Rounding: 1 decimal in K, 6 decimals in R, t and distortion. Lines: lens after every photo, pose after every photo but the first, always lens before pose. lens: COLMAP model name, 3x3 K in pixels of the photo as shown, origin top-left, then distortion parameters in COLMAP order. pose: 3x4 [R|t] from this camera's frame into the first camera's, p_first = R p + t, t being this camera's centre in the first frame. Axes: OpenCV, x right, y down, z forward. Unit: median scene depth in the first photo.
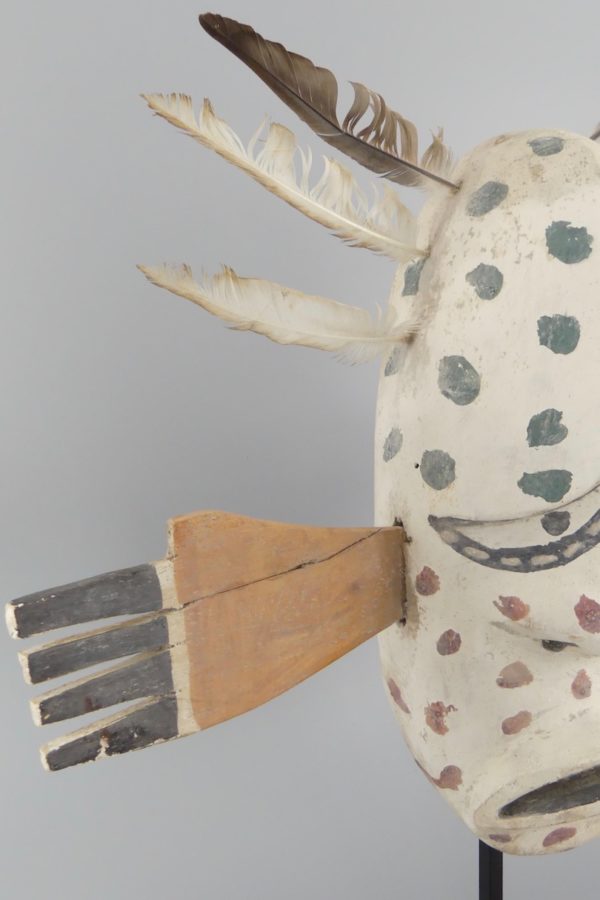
lens RADIAL K [[844.4, 0, 304.0], [0, 844.4, 418.2], [0, 0, 1]] dist [-0.037388, 0.000000]
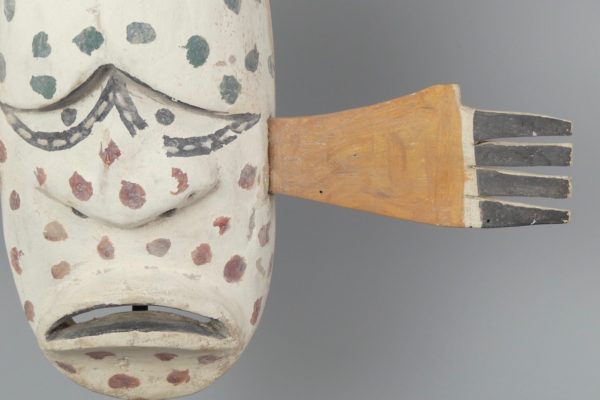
lens RADIAL K [[2048.3, 0, 296.6], [0, 2048.3, 202.6], [0, 0, 1]] dist [-0.152304, 0.000000]
pose [[0.914659, 0.129282, -0.382994, 1.950798], [-0.079005, 0.986378, 0.144281, -0.245068], [0.396430, -0.101709, 0.912414, -1.889234]]
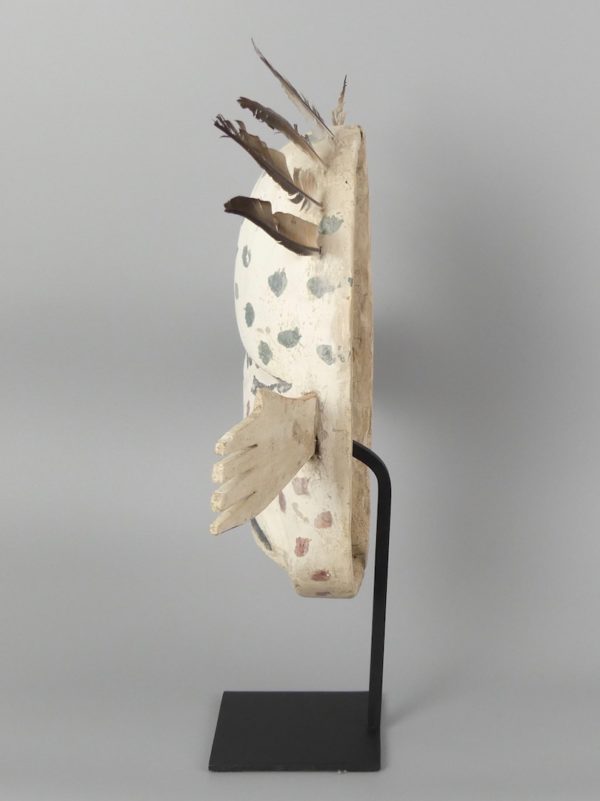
lens RADIAL K [[1586.0, 0, 300.8], [0, 1586.0, 395.5], [0, 0, 1]] dist [-0.089894, 0.000000]
pose [[-0.461601, 0.222212, -0.858805, 3.338348], [-0.108808, 0.946625, 0.303419, -0.852846], [0.880390, 0.233503, -0.412784, 2.566436]]
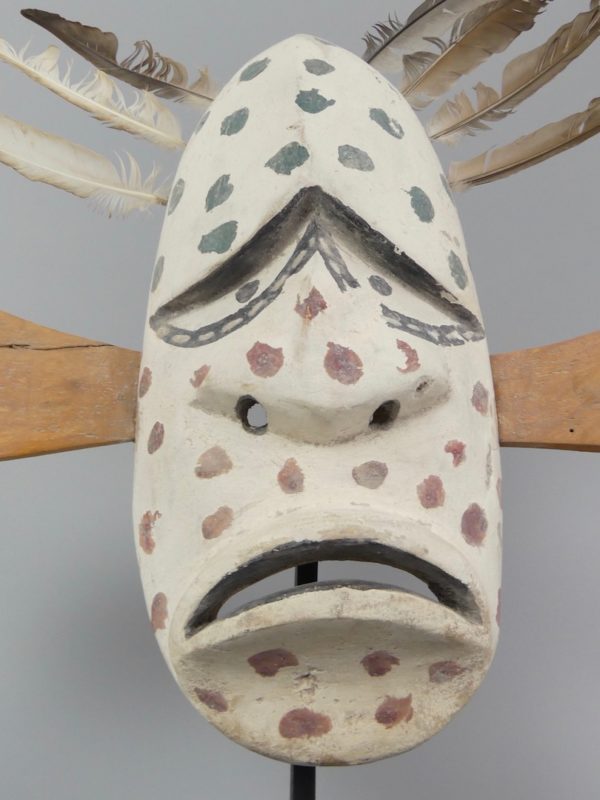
lens RADIAL K [[747.6, 0, 305.4], [0, 747.6, 402.1], [0, 0, 1]] dist [-0.026691, 0.000000]
pose [[0.947152, -0.094177, -0.306649, 0.639795], [-0.065842, 0.878507, -0.473170, 0.667518], [0.313955, 0.468354, 0.825879, 0.370784]]
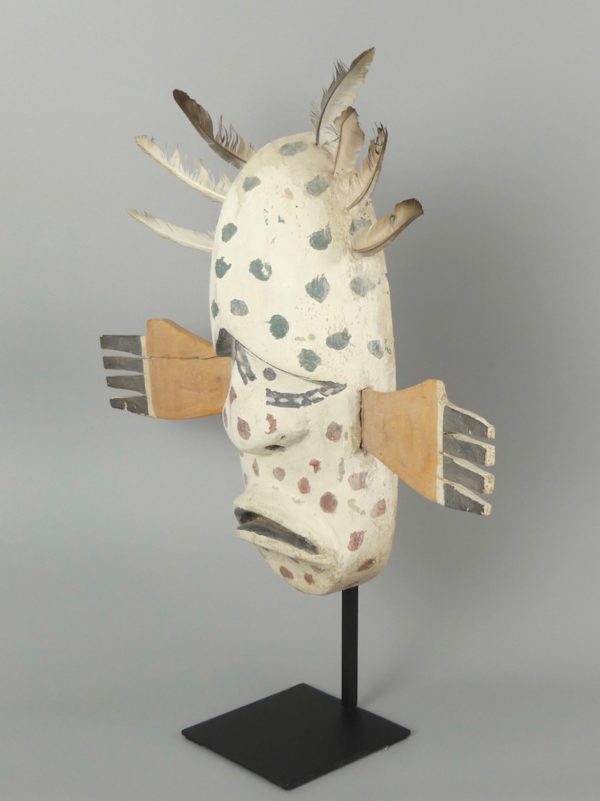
lens RADIAL K [[1586.0, 0, 301.2], [0, 1586.0, 403.3], [0, 0, 1]] dist [-0.089894, 0.000000]
pose [[0.264778, 0.227385, -0.937117, 3.667400], [-0.098713, 0.973088, 0.208222, -0.537110], [0.959243, 0.037373, 0.280098, 0.193368]]
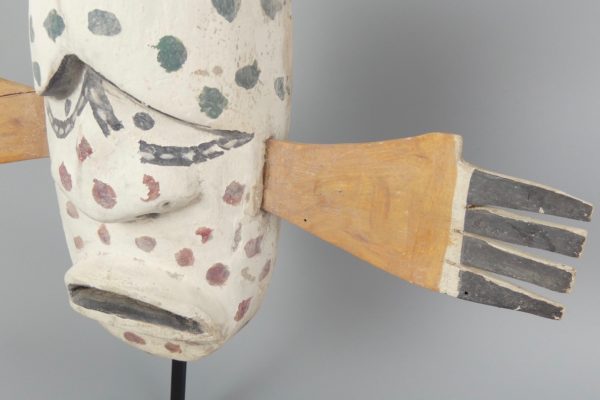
lens RADIAL K [[572.4, 0, 301.6], [0, 572.4, 215.3], [0, 0, 1]] dist [-0.038647, 0.000000]
pose [[0.749133, 0.337447, -0.570026, 1.210256], [-0.197026, 0.935082, 0.294622, -0.060585], [0.632441, -0.108401, 0.766986, 0.527753]]
